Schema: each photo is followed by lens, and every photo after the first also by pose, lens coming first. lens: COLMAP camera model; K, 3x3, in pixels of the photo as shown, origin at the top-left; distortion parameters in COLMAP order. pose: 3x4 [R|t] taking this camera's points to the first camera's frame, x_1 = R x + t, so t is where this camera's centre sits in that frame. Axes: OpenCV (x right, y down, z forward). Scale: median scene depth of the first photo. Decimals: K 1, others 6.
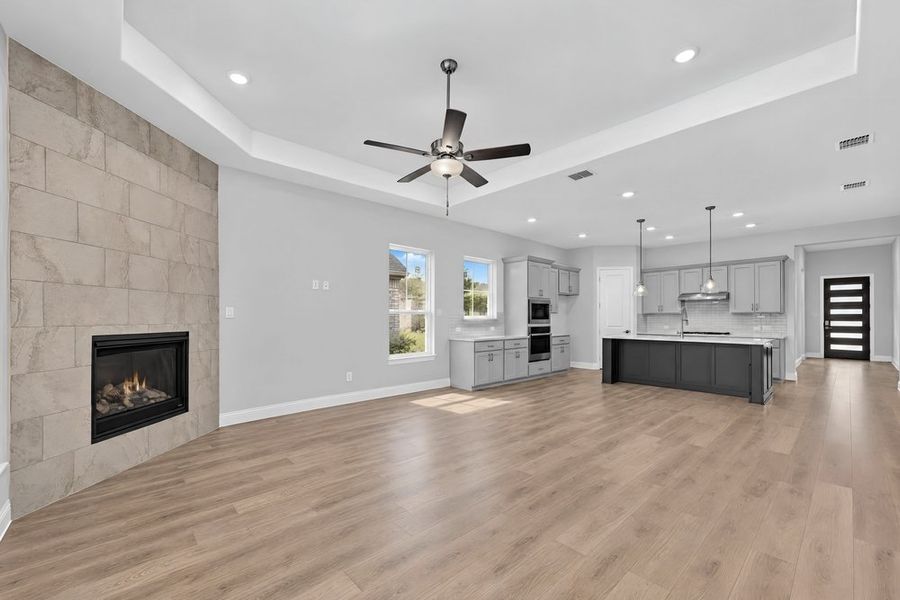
lens RADIAL K [[352.5, 0, 448.1], [0, 352.5, 316.2], [0, 0, 1]] dist [0.000021, 0.000348]
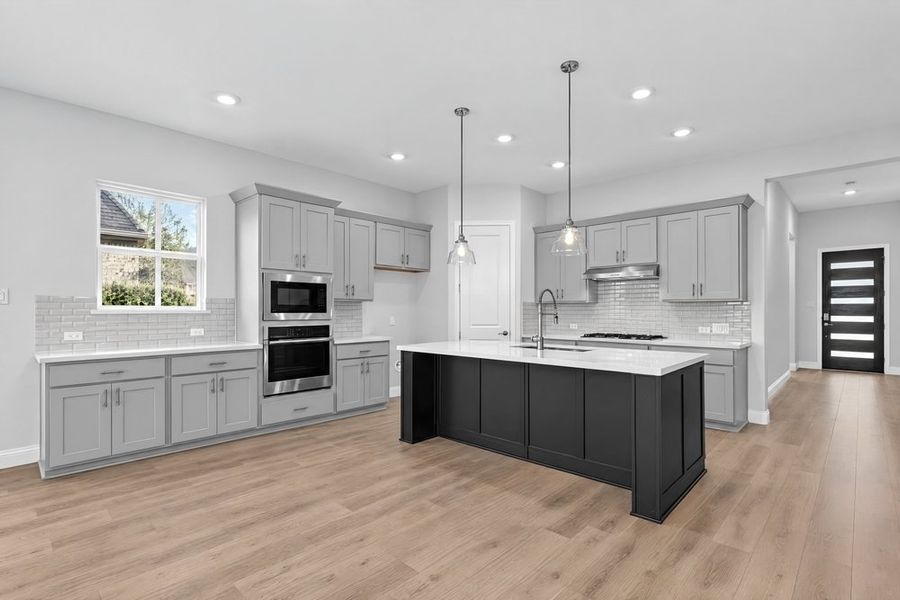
lens RADIAL K [[416.7, 0, 451.7], [0, 416.7, 306.3], [0, 0, 1]] dist [-0.002698, -0.000961]
pose [[0.997119, 0.002795, 0.075805, 0.426034], [-0.002808, 0.999996, 0.000061, -0.000265], [-0.075805, -0.000274, 0.997123, 0.371554]]
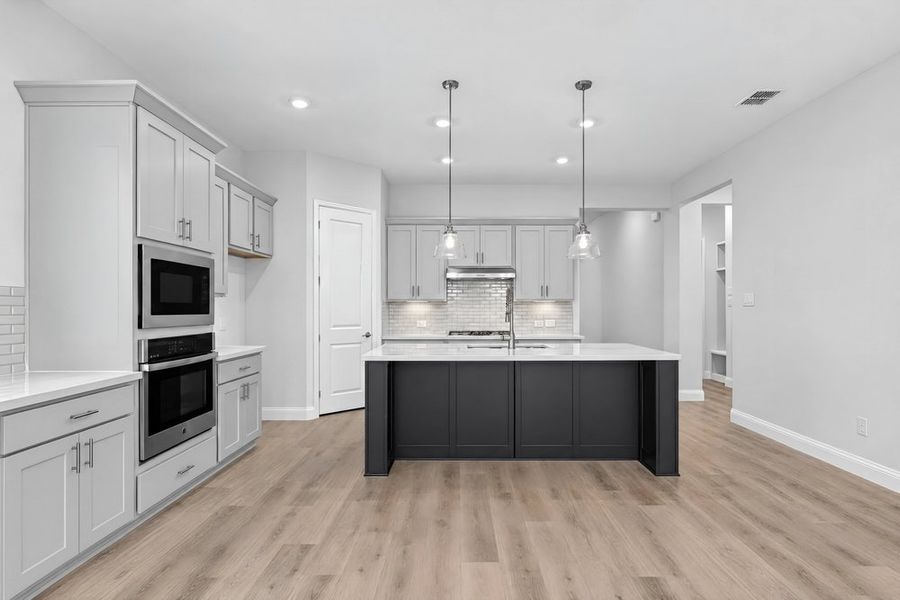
lens RADIAL K [[454.8, 0, 447.9], [0, 454.8, 306.9], [0, 0, 1]] dist [-0.002587, -0.000363]
pose [[0.679806, 0.003357, 0.733384, 0.122364], [-0.009048, 0.999952, 0.003809, -0.000363], [-0.733336, -0.009226, 0.679804, 0.540456]]
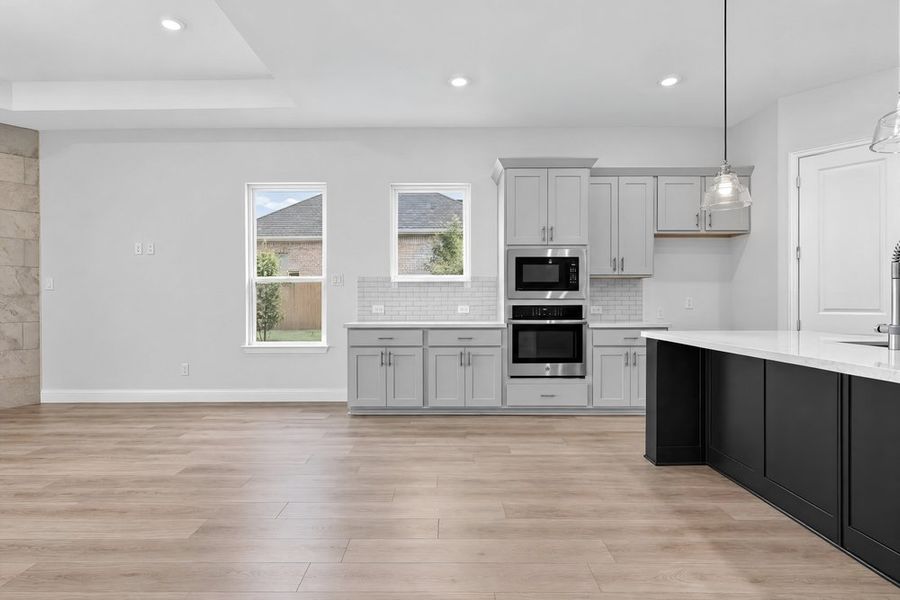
lens RADIAL K [[447.9, 0, 450.0], [0, 447.9, 300.0], [0, 0, 1]] dist [-0.002754, -0.000161]
pose [[0.744153, 0.008222, -0.667958, 0.550479], [0.005897, 0.999804, 0.018876, 0.009805], [0.667983, -0.017985, 0.743959, 0.460858]]
